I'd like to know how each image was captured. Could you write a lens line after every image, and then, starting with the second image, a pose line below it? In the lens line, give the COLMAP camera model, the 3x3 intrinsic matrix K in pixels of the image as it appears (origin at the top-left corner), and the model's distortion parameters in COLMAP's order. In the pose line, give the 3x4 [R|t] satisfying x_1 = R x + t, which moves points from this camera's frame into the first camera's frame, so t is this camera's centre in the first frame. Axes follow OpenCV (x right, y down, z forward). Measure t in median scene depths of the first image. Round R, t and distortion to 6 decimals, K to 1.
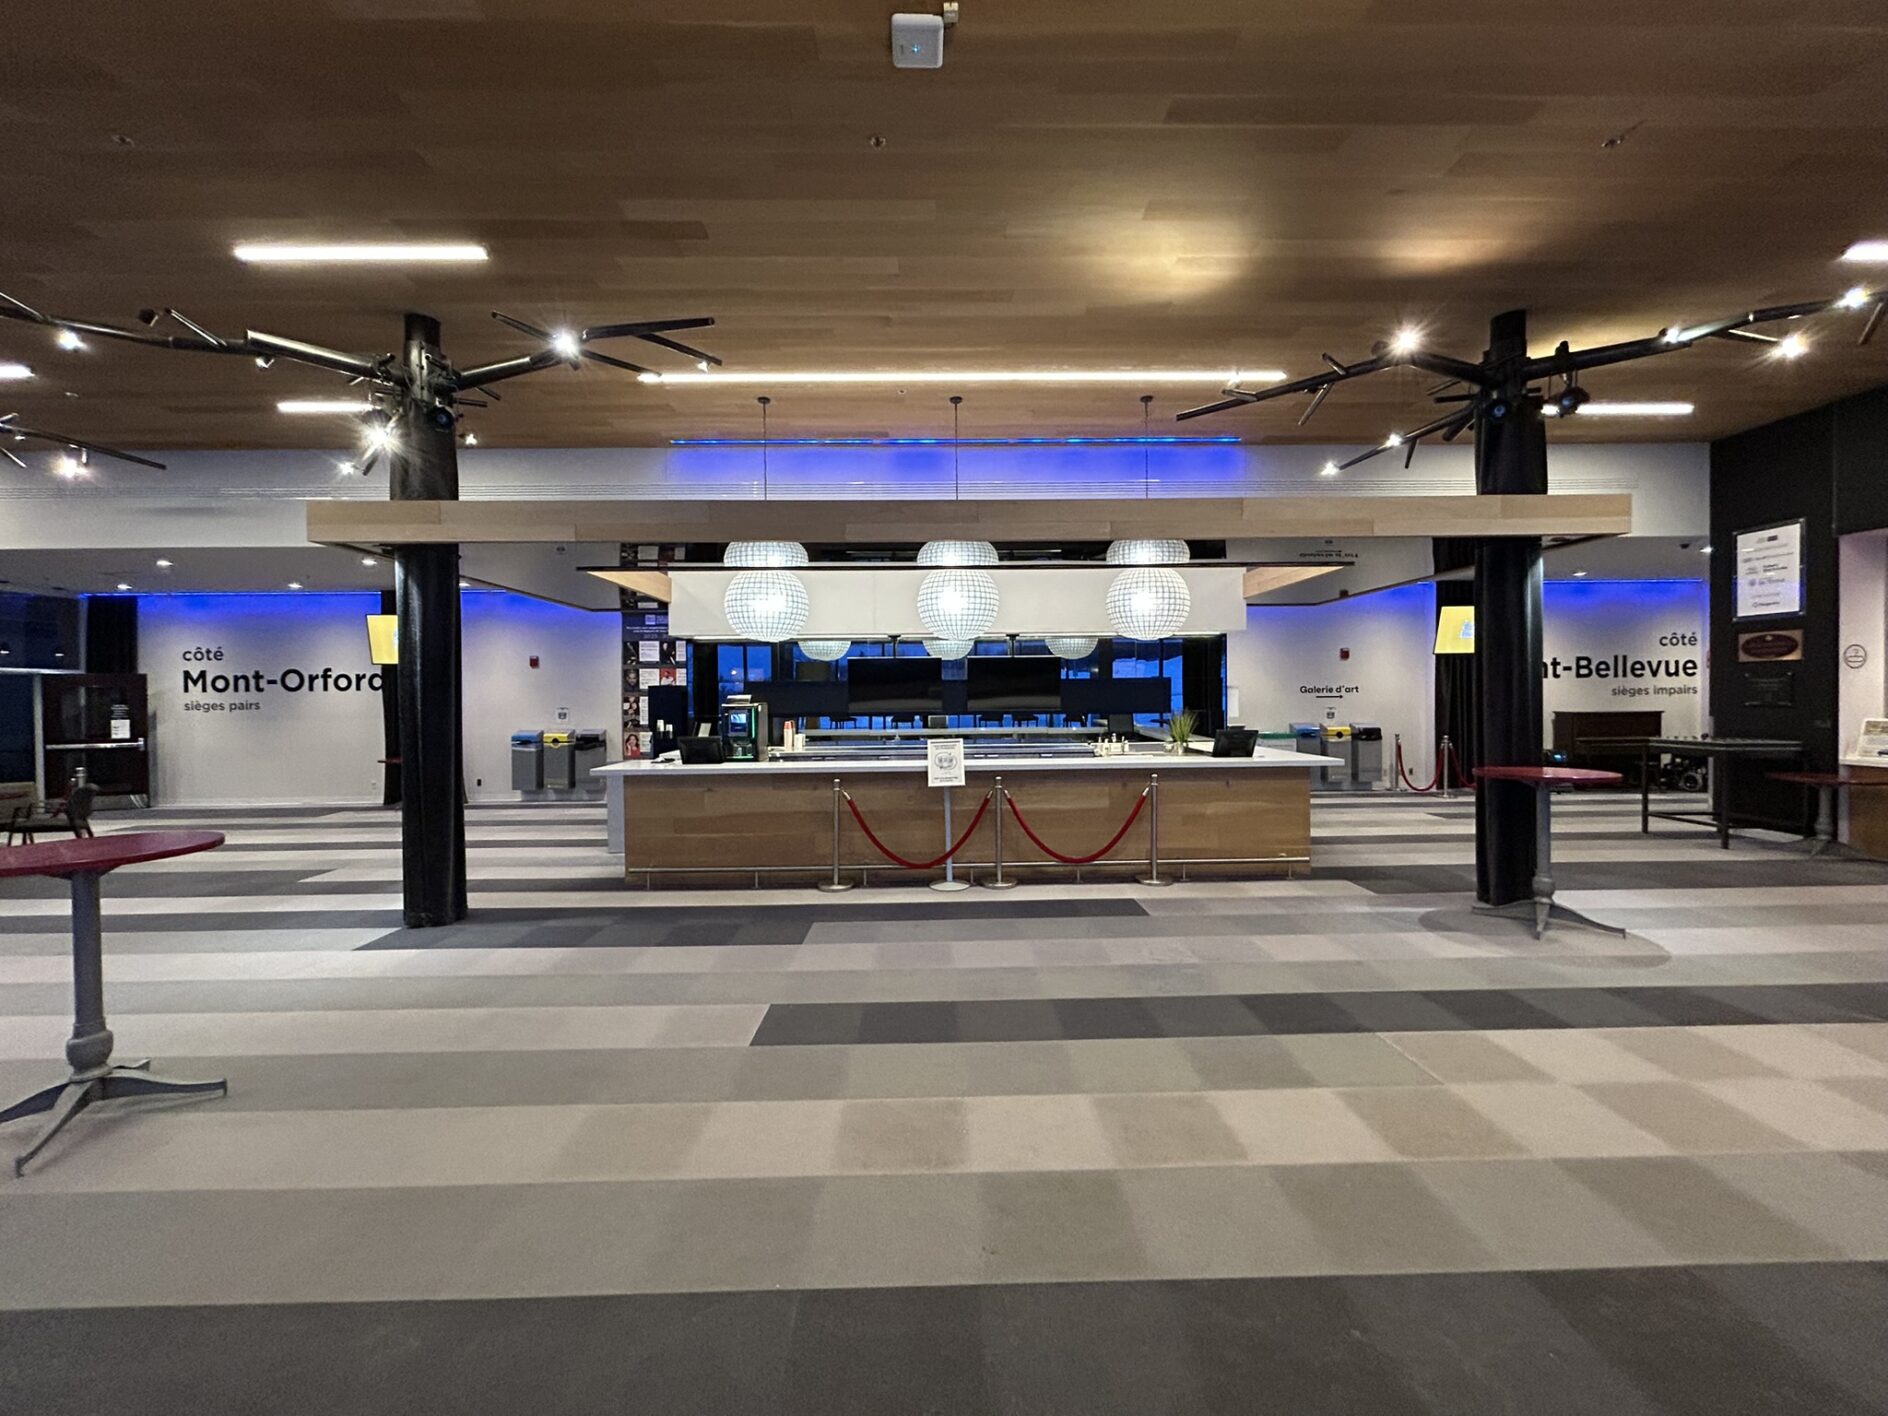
lens RADIAL K [[765.8, 0, 948.6], [0, 765.8, 701.9], [0, 0, 1]] dist [-0.006007, -0.000512]
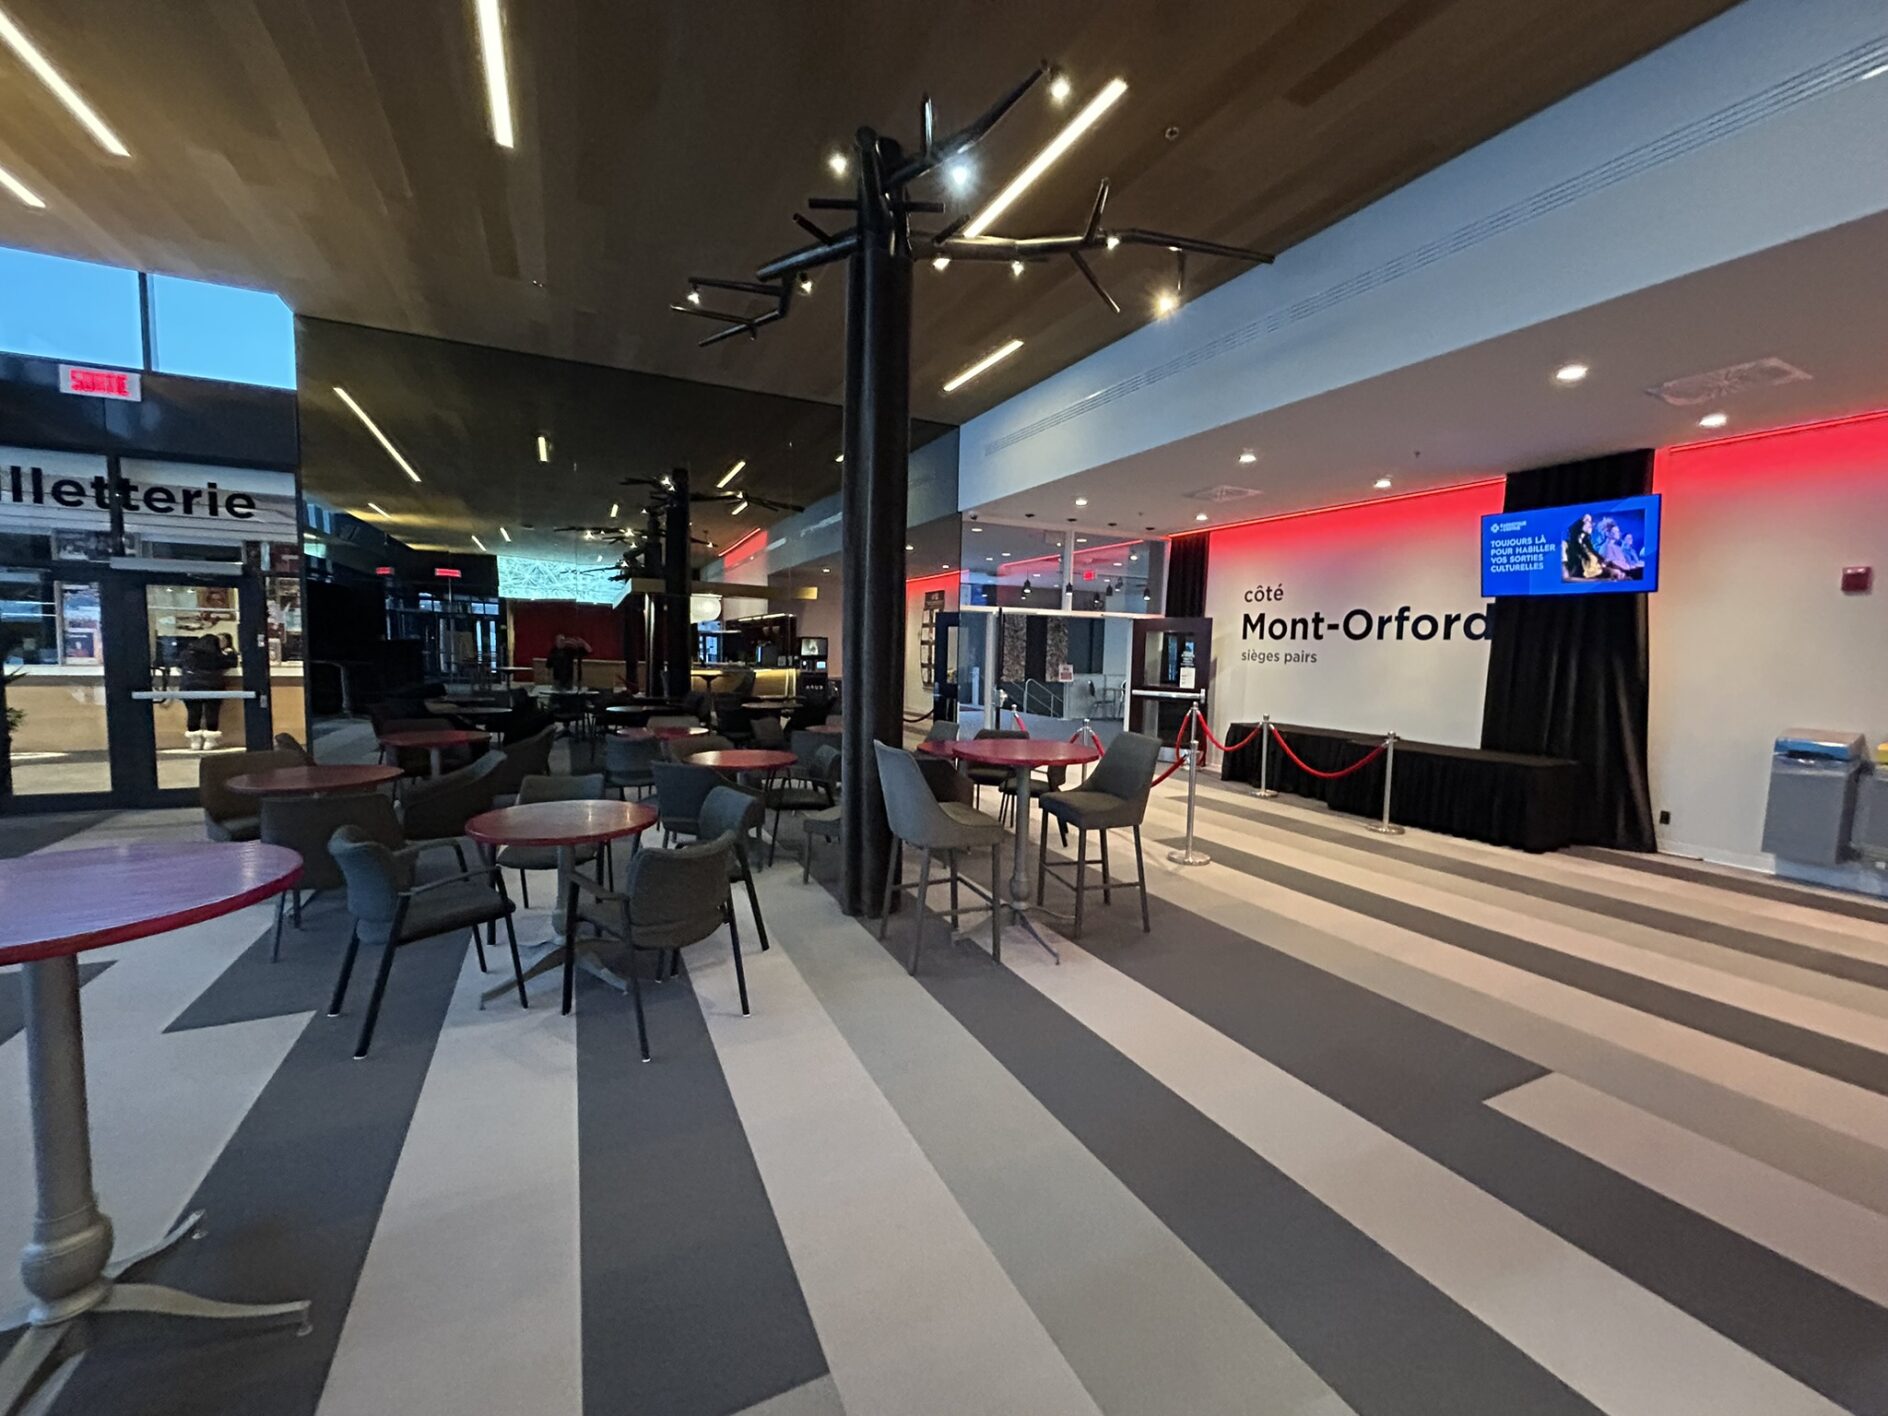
lens RADIAL K [[765.8, 0, 946.2], [0, 765.8, 708.0], [0, 0, 1]] dist [-0.006007, -0.000512]
pose [[0.419986, 0.092879, -0.902765, -0.353714], [-0.035430, 0.995669, 0.085954, 0.002596], [0.906839, -0.004114, 0.421458, 0.327191]]
